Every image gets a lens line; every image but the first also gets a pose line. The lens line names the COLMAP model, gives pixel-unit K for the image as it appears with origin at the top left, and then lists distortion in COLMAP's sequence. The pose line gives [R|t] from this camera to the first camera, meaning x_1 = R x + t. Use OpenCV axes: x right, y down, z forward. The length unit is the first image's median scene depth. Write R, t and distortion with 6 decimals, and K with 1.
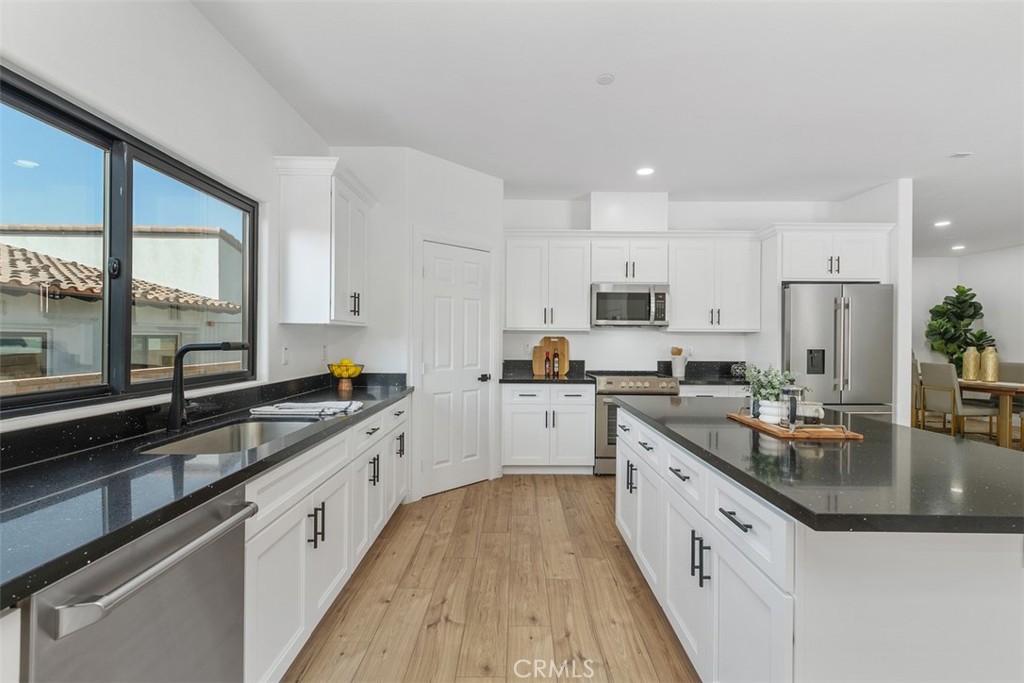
lens RADIAL K [[471.9, 0, 498.9], [0, 471.9, 337.5], [0, 0, 1]] dist [0.000244, -0.000788]
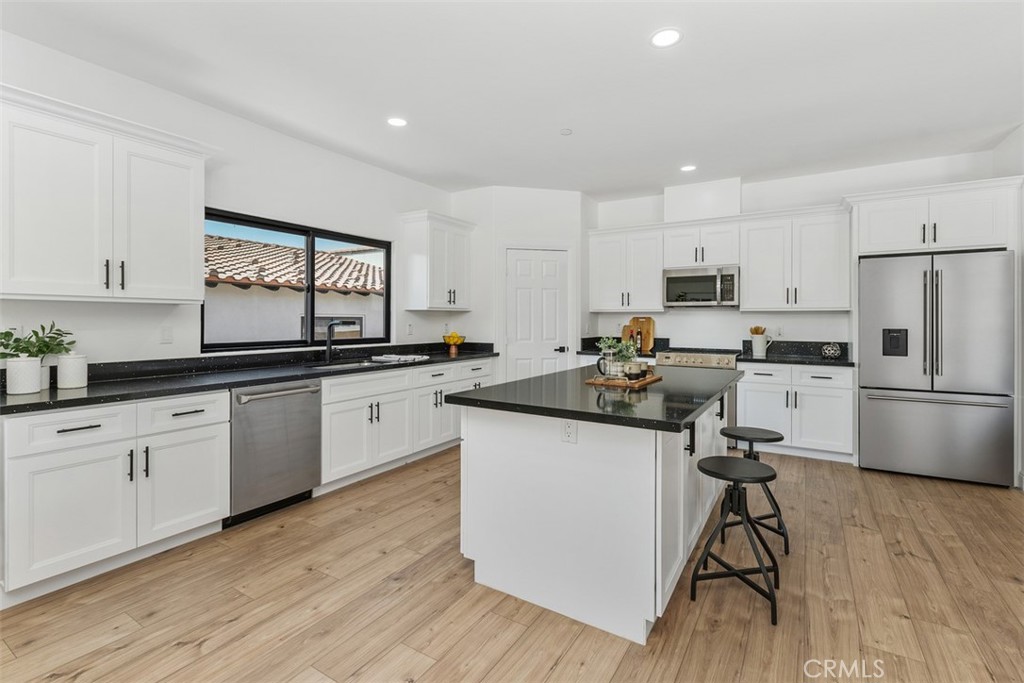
lens RADIAL K [[471.9, 0, 495.4], [0, 471.9, 321.8], [0, 0, 1]] dist [0.000244, -0.000788]
pose [[0.843975, -0.001662, -0.536380, 0.492260], [0.005184, 0.999974, 0.005058, 0.002550], [0.536358, -0.007050, 0.843961, -0.176180]]
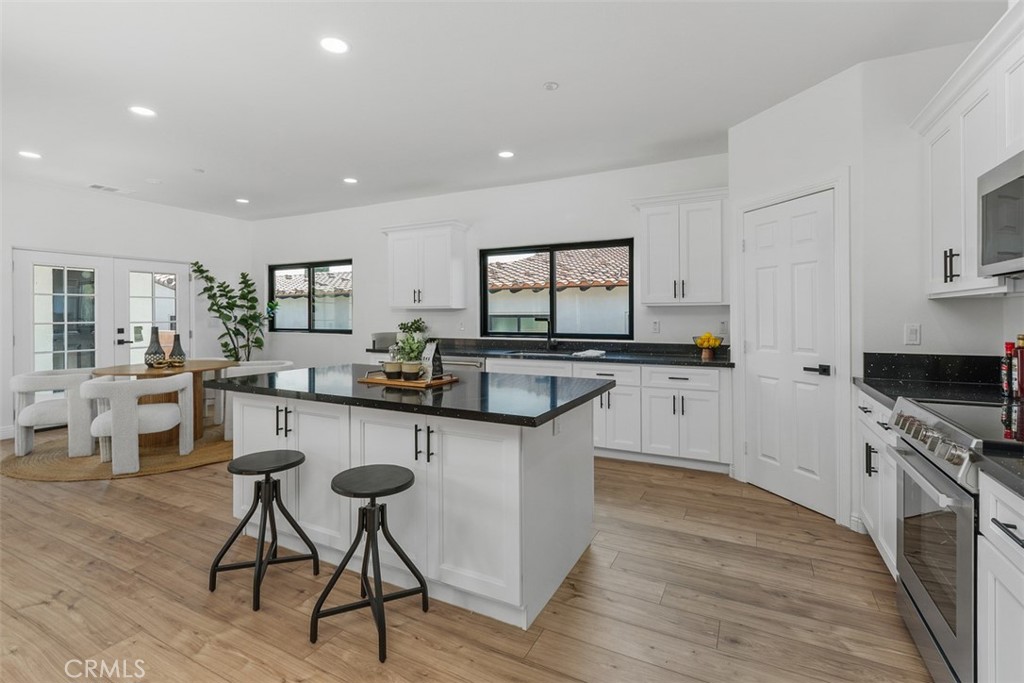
lens RADIAL K [[471.9, 0, 511.9], [0, 471.9, 315.9], [0, 0, 1]] dist [0.000244, -0.000788]
pose [[-0.444137, -0.004662, -0.895947, 0.732049], [0.001163, 0.999983, -0.005780, 0.008050], [0.895958, -0.003609, -0.444124, 0.813666]]
